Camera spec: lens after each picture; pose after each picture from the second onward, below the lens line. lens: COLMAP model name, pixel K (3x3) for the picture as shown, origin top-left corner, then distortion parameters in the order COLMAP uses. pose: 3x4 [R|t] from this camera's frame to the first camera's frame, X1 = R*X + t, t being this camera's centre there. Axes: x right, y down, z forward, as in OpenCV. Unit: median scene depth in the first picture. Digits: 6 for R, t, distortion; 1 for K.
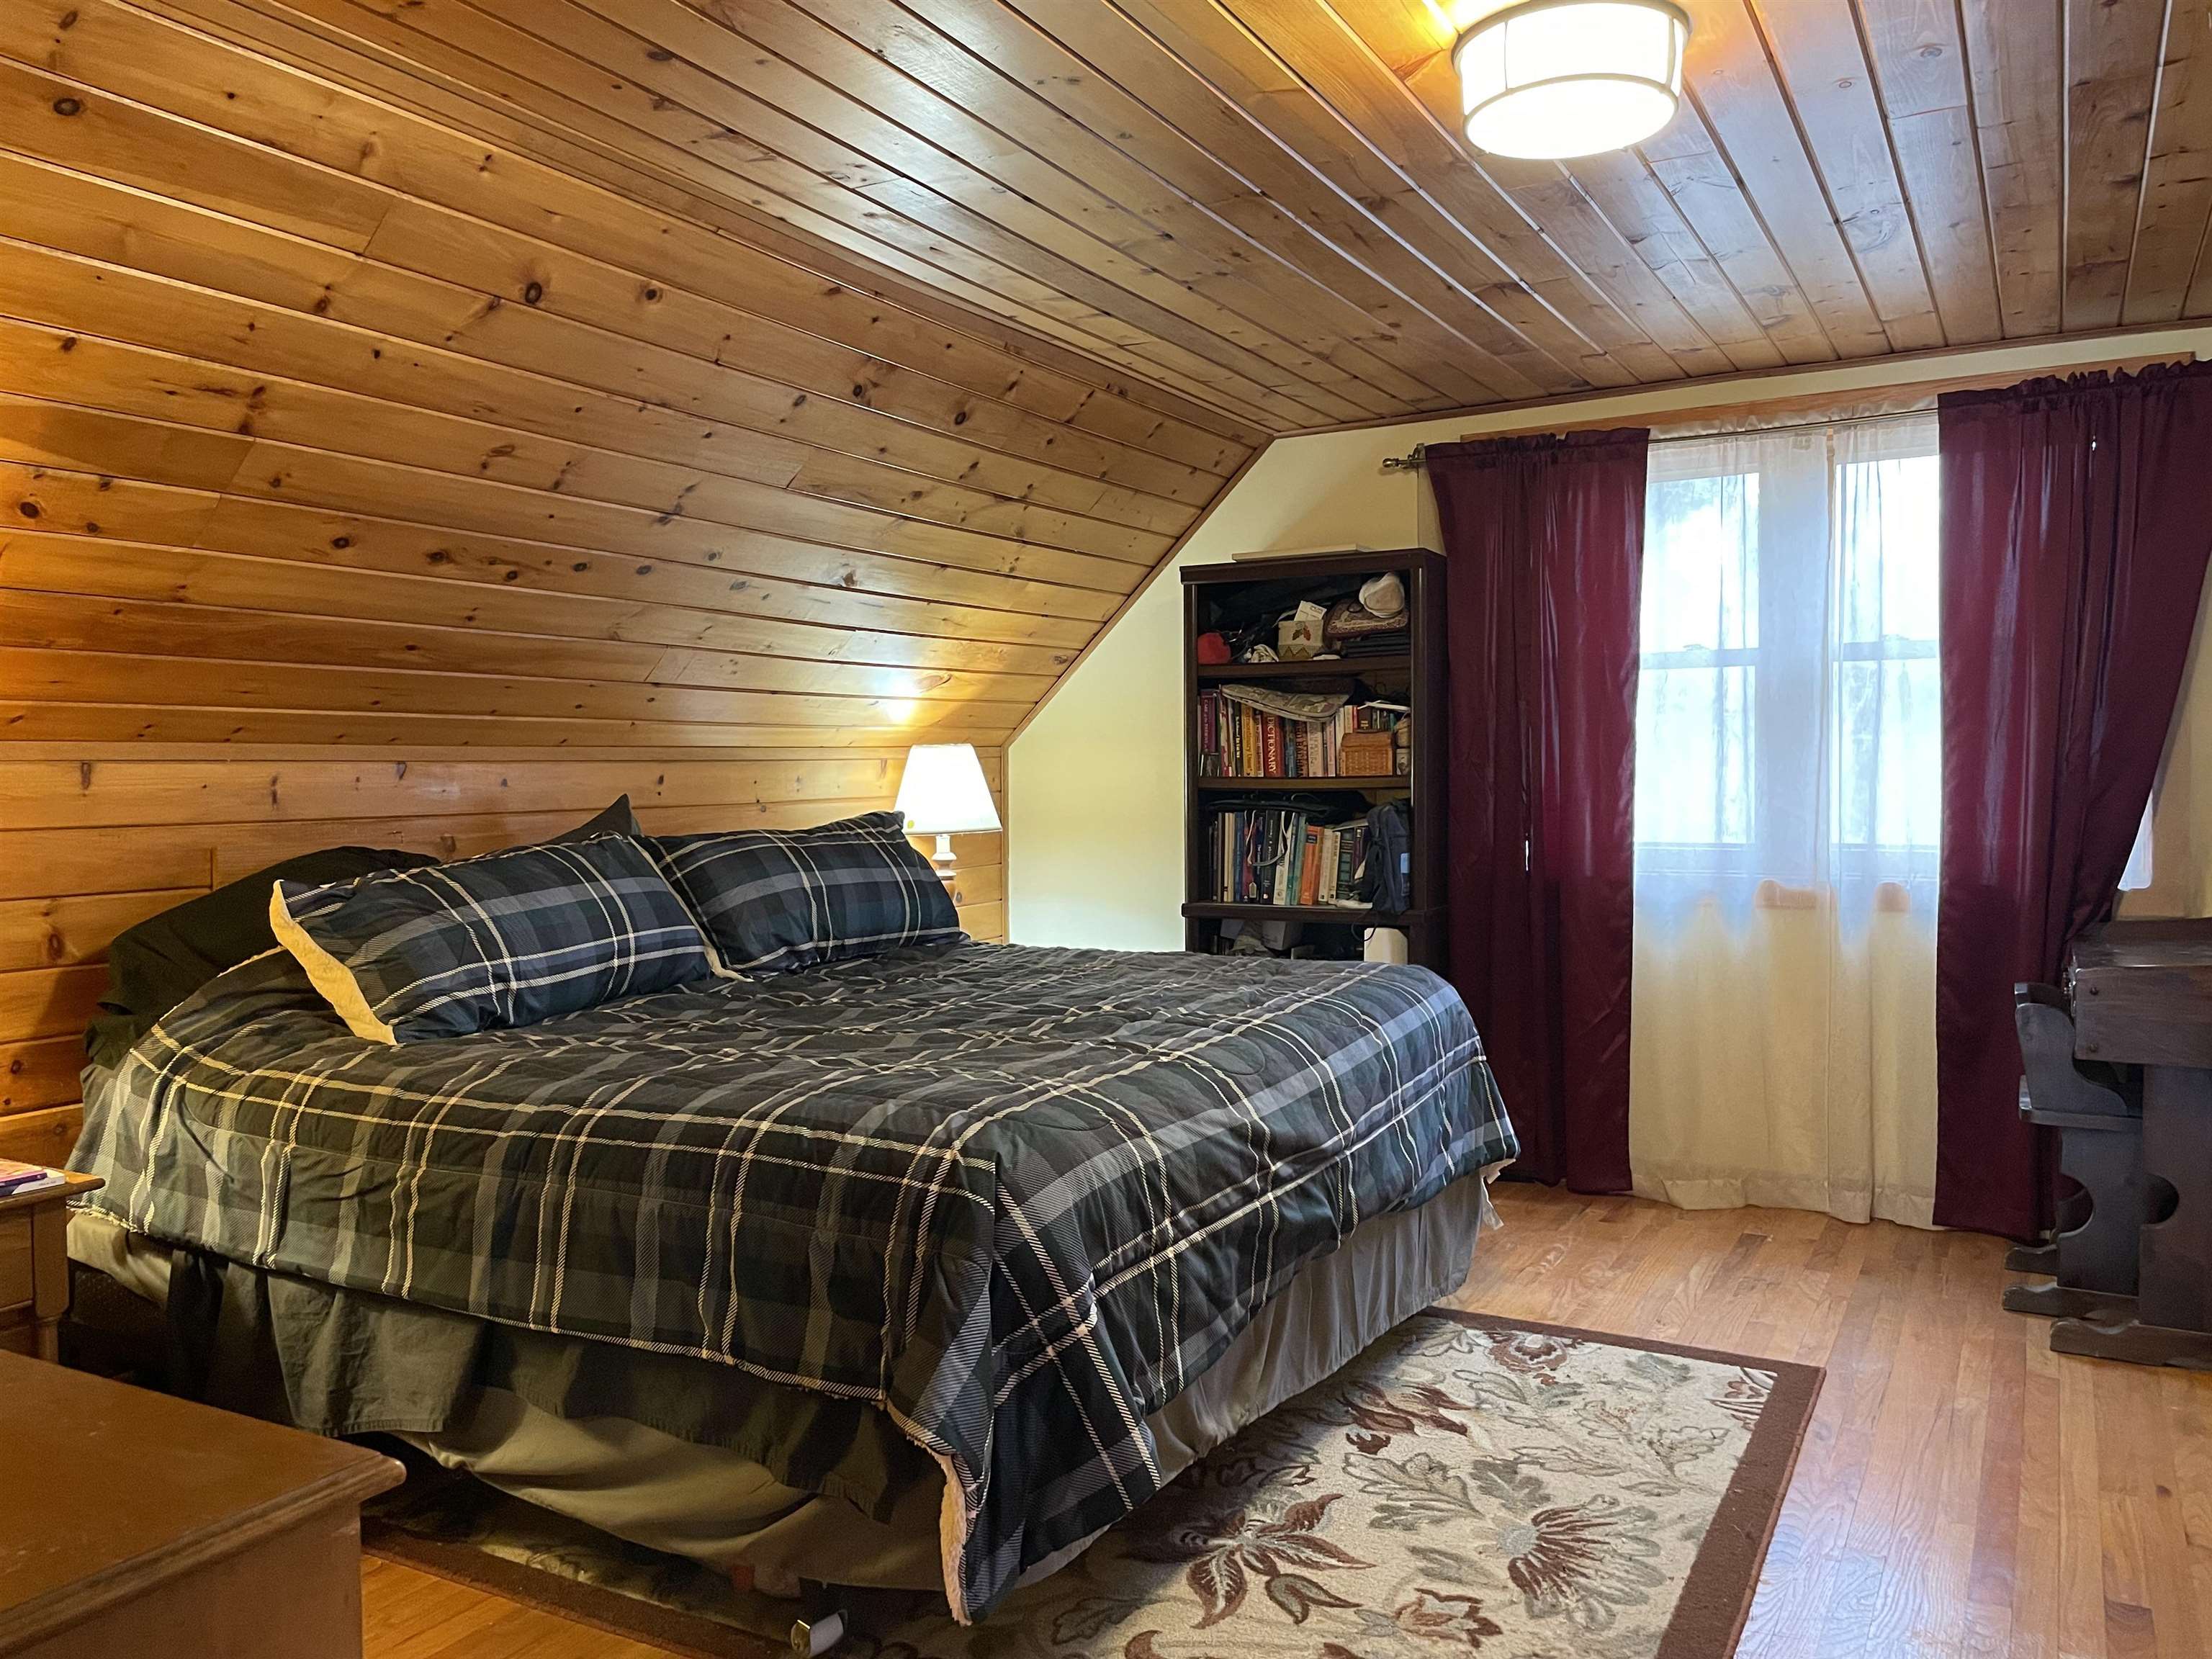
lens RADIAL K [[1632.2, 0, 1106.0], [0, 1632.2, 829.5], [0, 0, 1]] dist [0.036599, -0.004348]
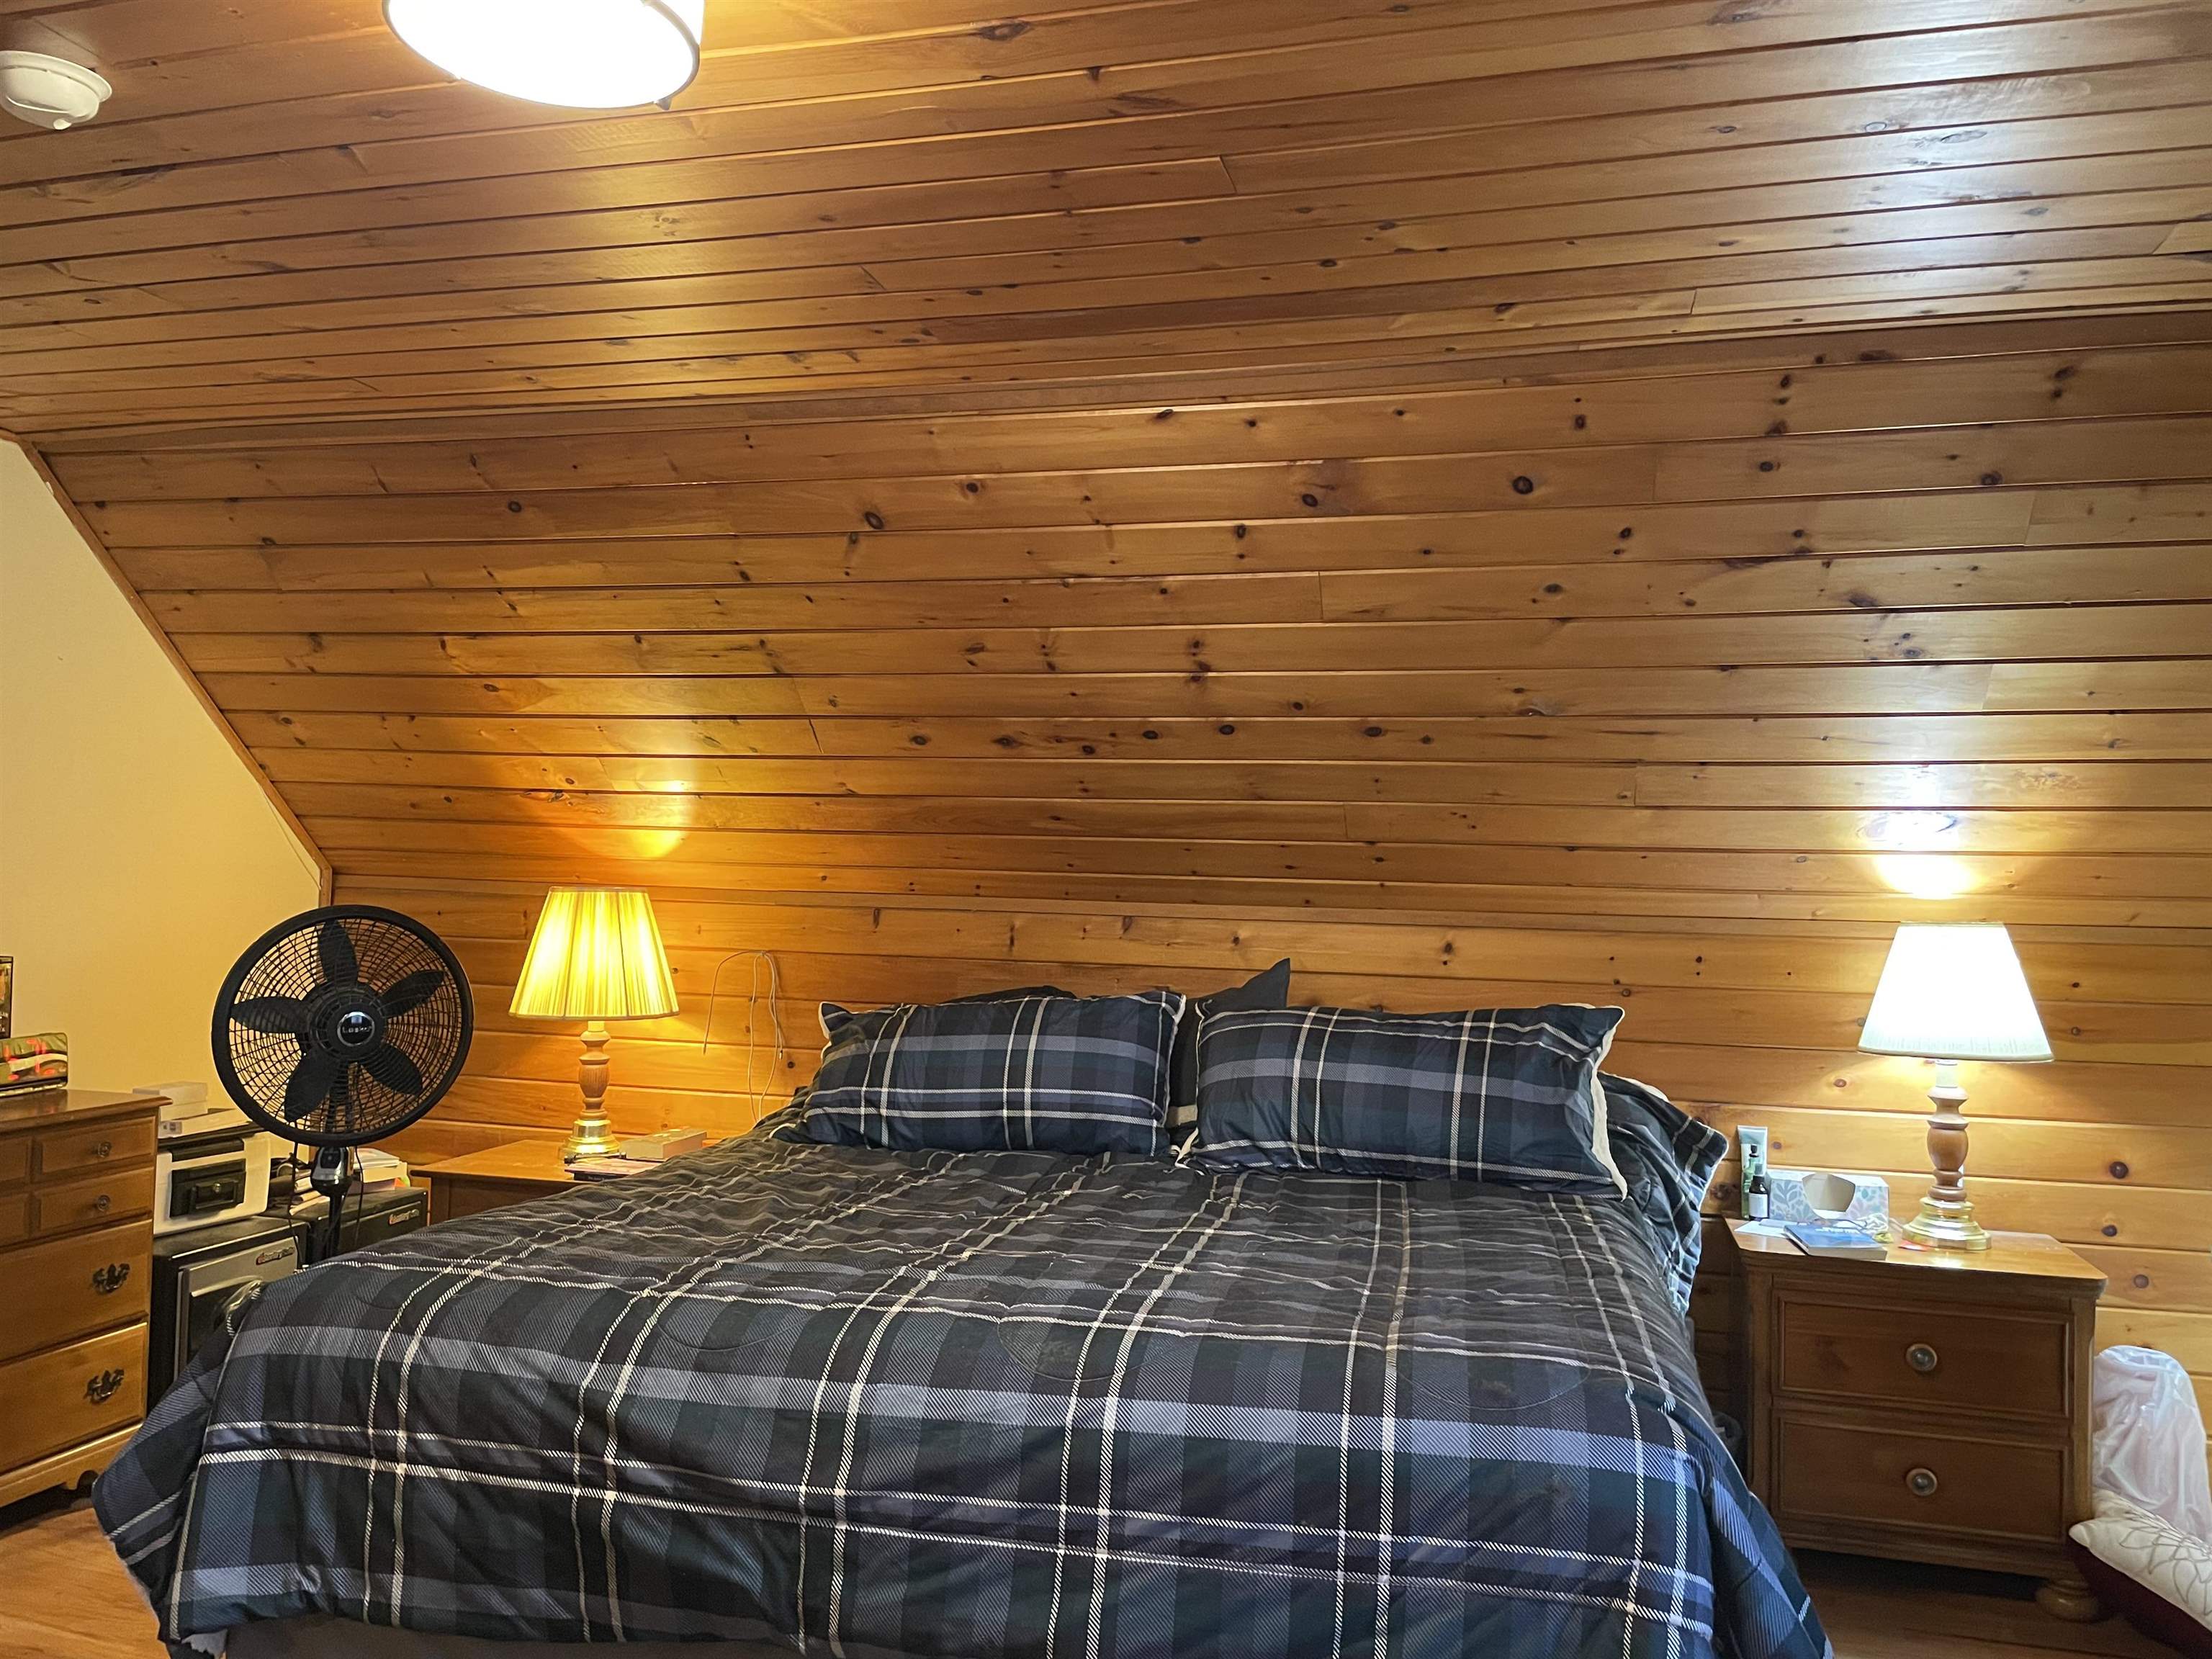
lens RADIAL K [[1632.2, 0, 1106.0], [0, 1632.2, 829.5], [0, 0, 1]] dist [0.036599, -0.004348]
pose [[0.236990, -0.017808, -0.971349, 0.725979], [-0.067385, 0.997123, -0.034721, -0.067116], [0.969172, 0.073683, 0.235108, 0.789169]]
